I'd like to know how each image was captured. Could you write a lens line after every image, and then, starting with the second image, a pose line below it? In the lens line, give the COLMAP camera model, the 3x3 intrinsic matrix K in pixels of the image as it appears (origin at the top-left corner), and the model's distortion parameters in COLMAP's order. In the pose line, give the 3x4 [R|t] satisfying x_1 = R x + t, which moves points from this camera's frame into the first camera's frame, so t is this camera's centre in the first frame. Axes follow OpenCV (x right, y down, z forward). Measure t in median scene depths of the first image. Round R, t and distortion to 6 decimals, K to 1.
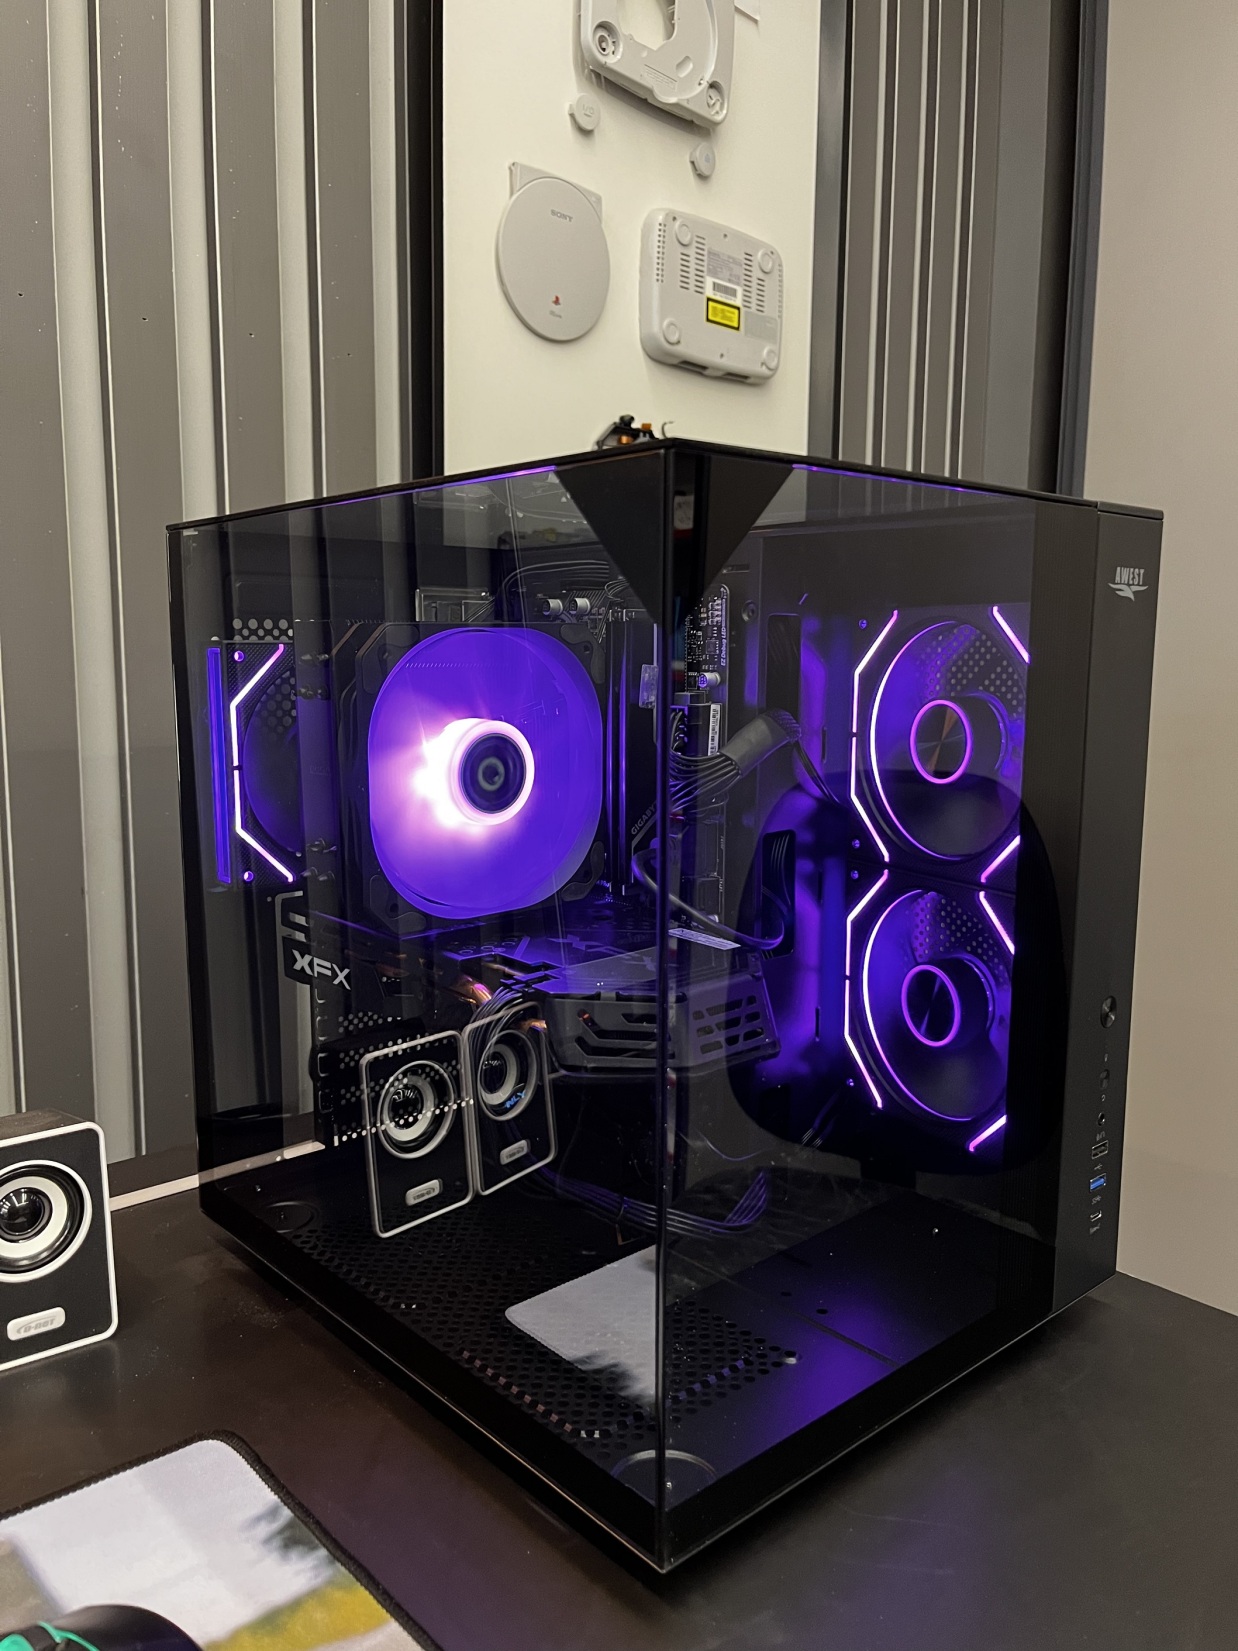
lens RADIAL K [[1252.3, 0, 619.0], [0, 1252.3, 825.5], [0, 0, 1]] dist [0.002092, 0.010980]
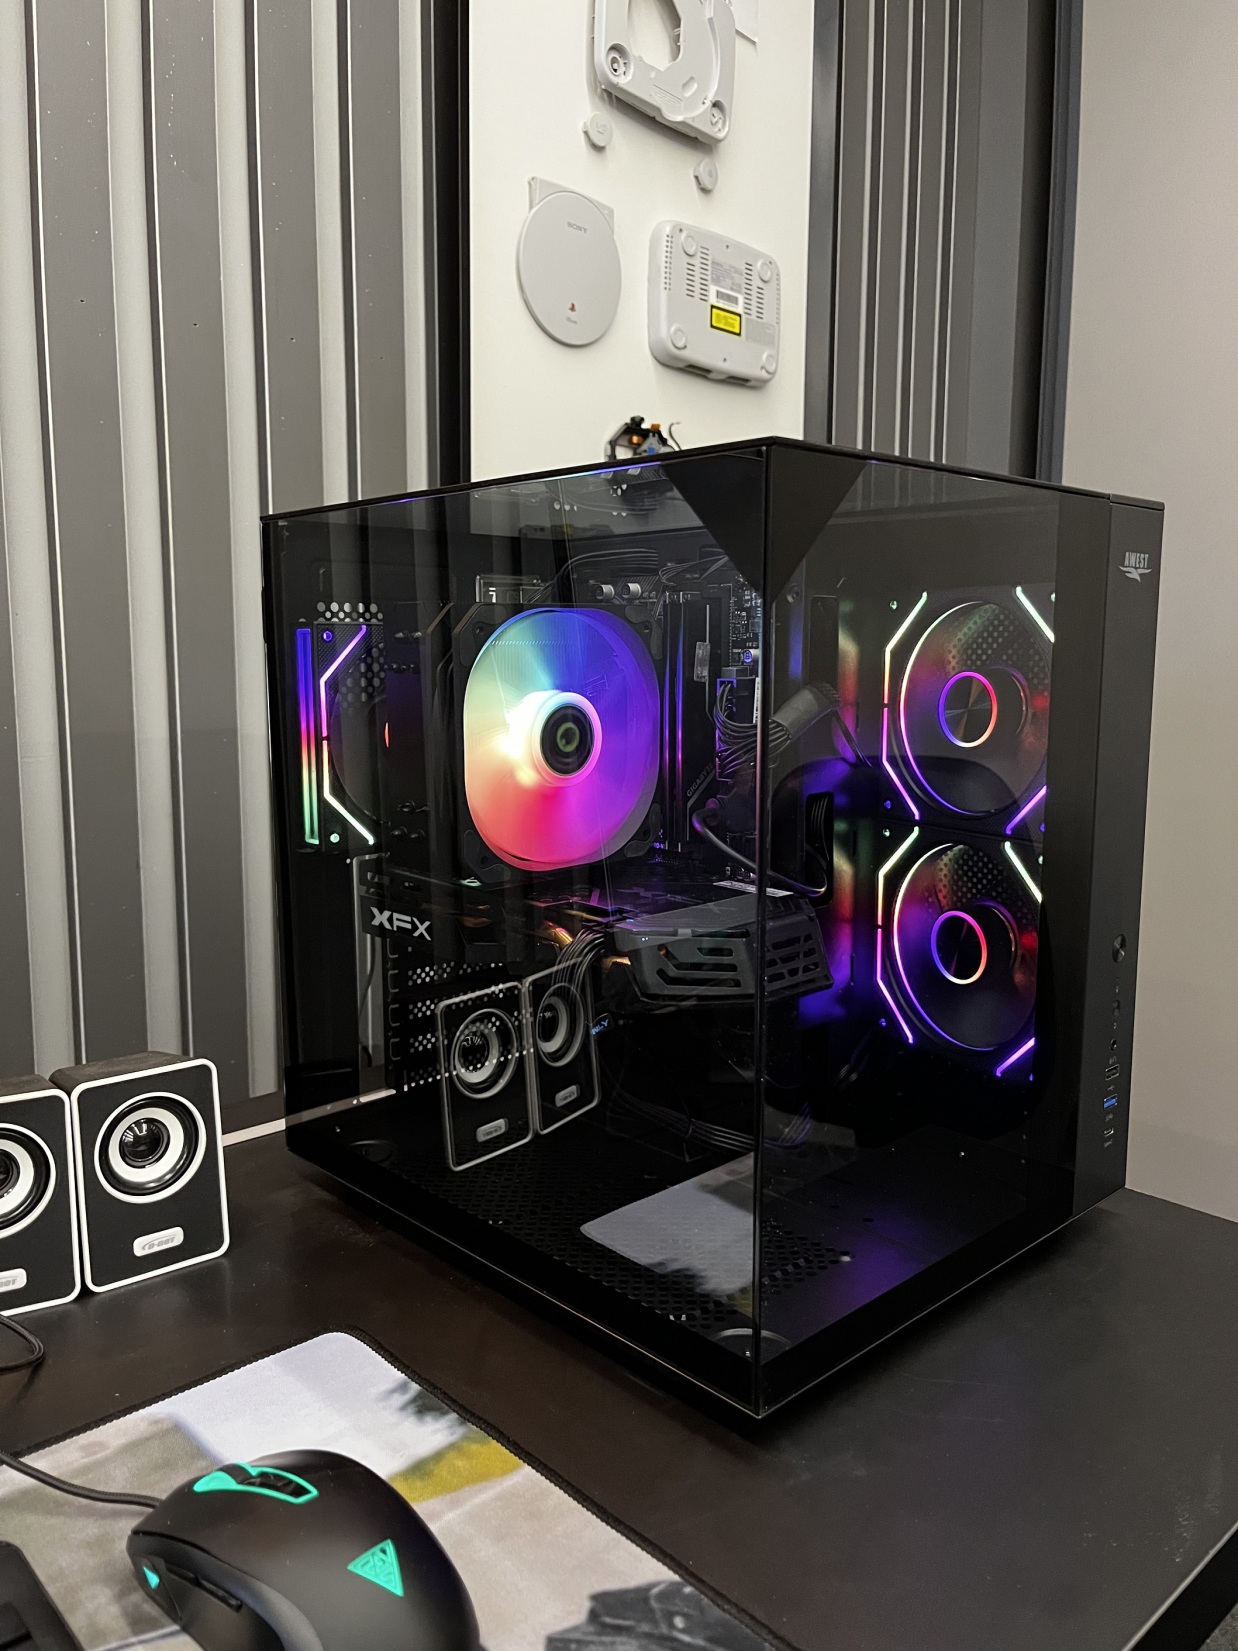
lens RADIAL K [[1252.3, 0, 619.0], [0, 1252.3, 825.5], [0, 0, 1]] dist [0.002092, 0.010980]
pose [[0.999516, -0.007529, 0.030193, -0.081521], [0.007561, 0.999971, -0.000963, 0.032548], [-0.030185, 0.001190, 0.999544, -0.097746]]
